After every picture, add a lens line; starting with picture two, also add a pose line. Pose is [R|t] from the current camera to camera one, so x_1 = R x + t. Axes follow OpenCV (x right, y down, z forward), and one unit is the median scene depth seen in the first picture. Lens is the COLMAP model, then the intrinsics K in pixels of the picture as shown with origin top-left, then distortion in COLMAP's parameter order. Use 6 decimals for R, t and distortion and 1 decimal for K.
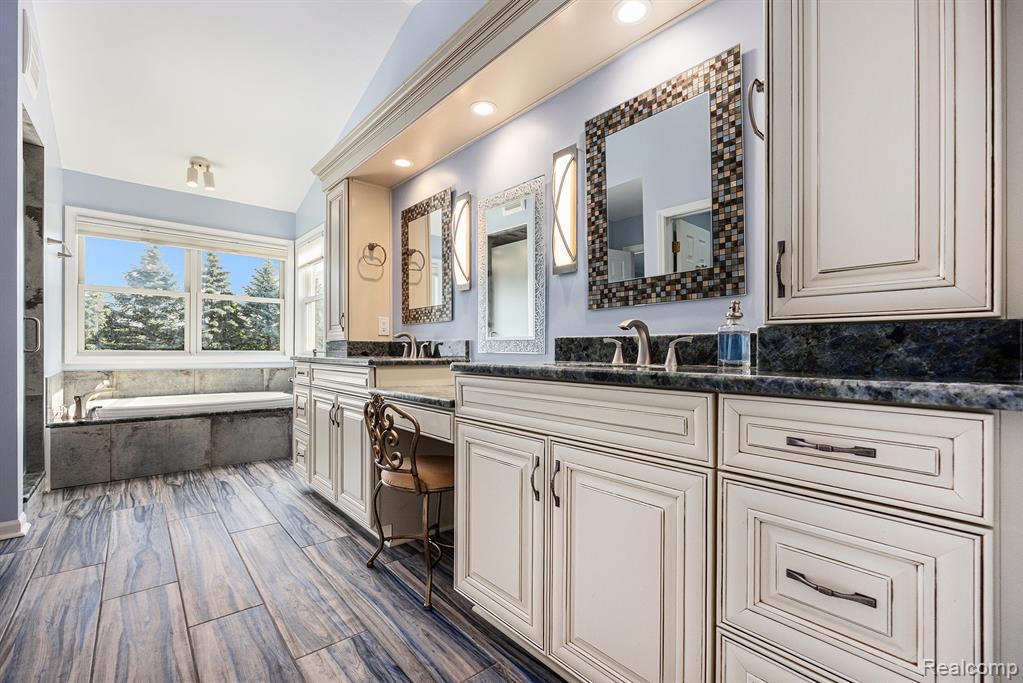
lens RADIAL K [[446.0, 0, 512.2], [0, 446.0, 351.1], [0, 0, 1]] dist [-0.008720, 0.000715]
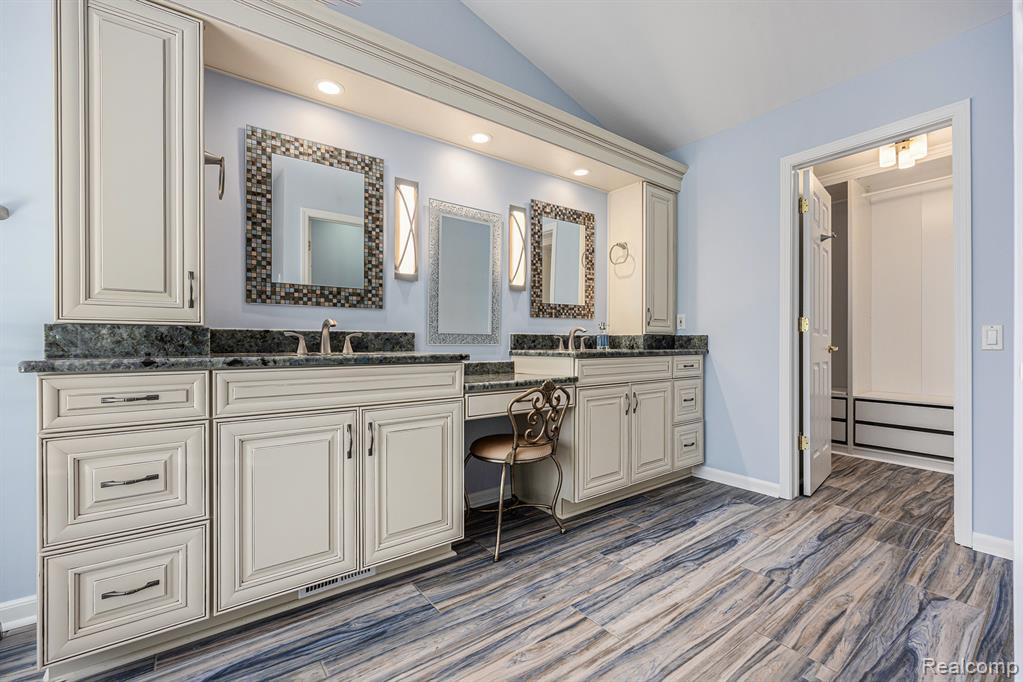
lens RADIAL K [[446.0, 0, 503.3], [0, 446.0, 339.3], [0, 0, 1]] dist [-0.008720, 0.000715]
pose [[0.062336, 0.002932, 0.998051, -1.452895], [0.002989, 0.999991, -0.003124, -0.009431], [-0.998051, 0.003178, 0.062327, 1.019695]]
